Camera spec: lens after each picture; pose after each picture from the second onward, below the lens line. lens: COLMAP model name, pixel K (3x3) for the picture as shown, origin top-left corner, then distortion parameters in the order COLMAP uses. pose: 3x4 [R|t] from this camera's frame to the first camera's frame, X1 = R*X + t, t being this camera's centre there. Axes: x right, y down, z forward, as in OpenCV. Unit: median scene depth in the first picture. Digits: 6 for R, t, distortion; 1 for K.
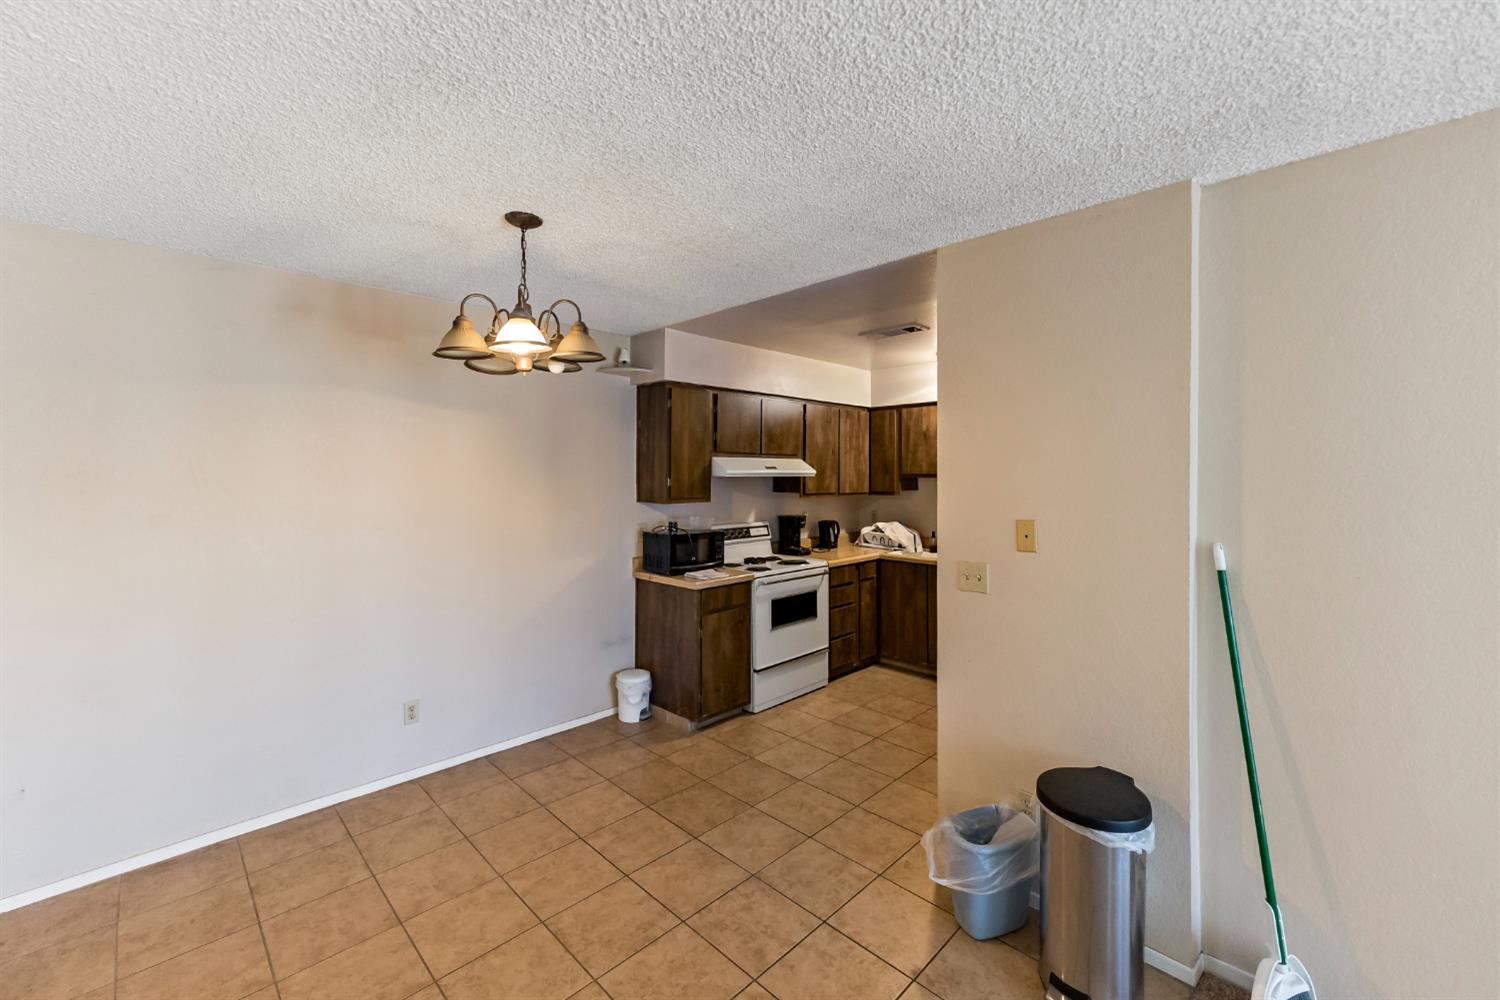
lens RADIAL K [[609.1, 0, 752.7], [0, 609.1, 477.1], [0, 0, 1]] dist [0.000134, 0.000072]
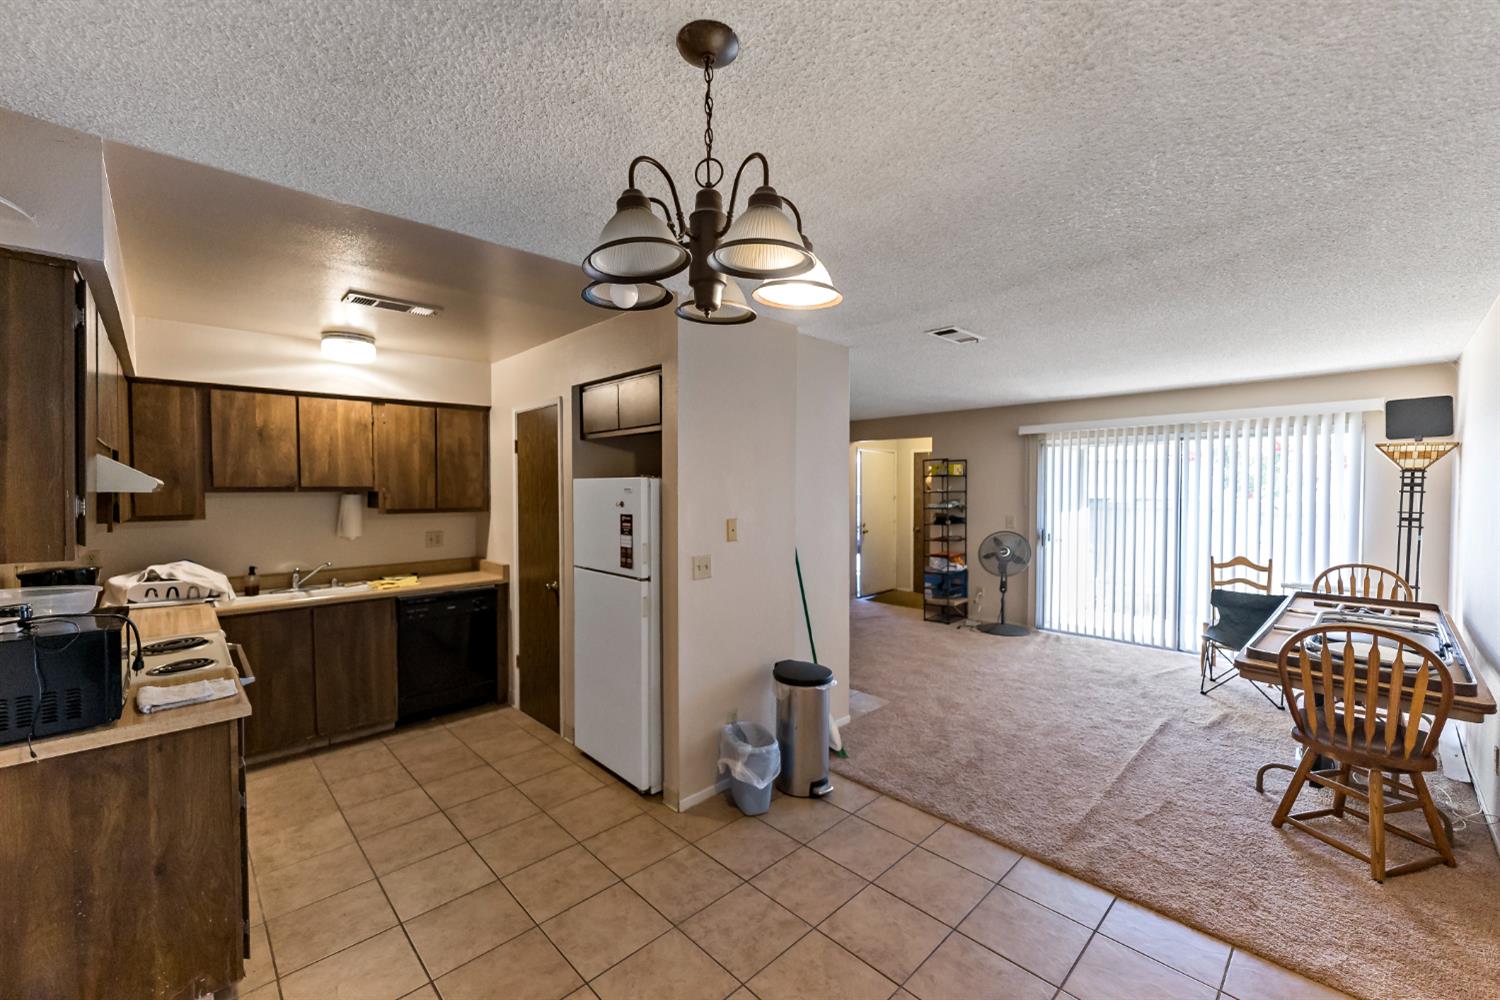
lens RADIAL K [[599.0, 0, 745.1], [0, 599.0, 503.3], [0, 0, 1]] dist [0.000508, 0.000126]
pose [[0.026028, -0.028161, 0.999264, -0.541177], [0.007225, 0.999582, 0.027982, -0.002528], [-0.999635, 0.006491, 0.026220, 0.536756]]
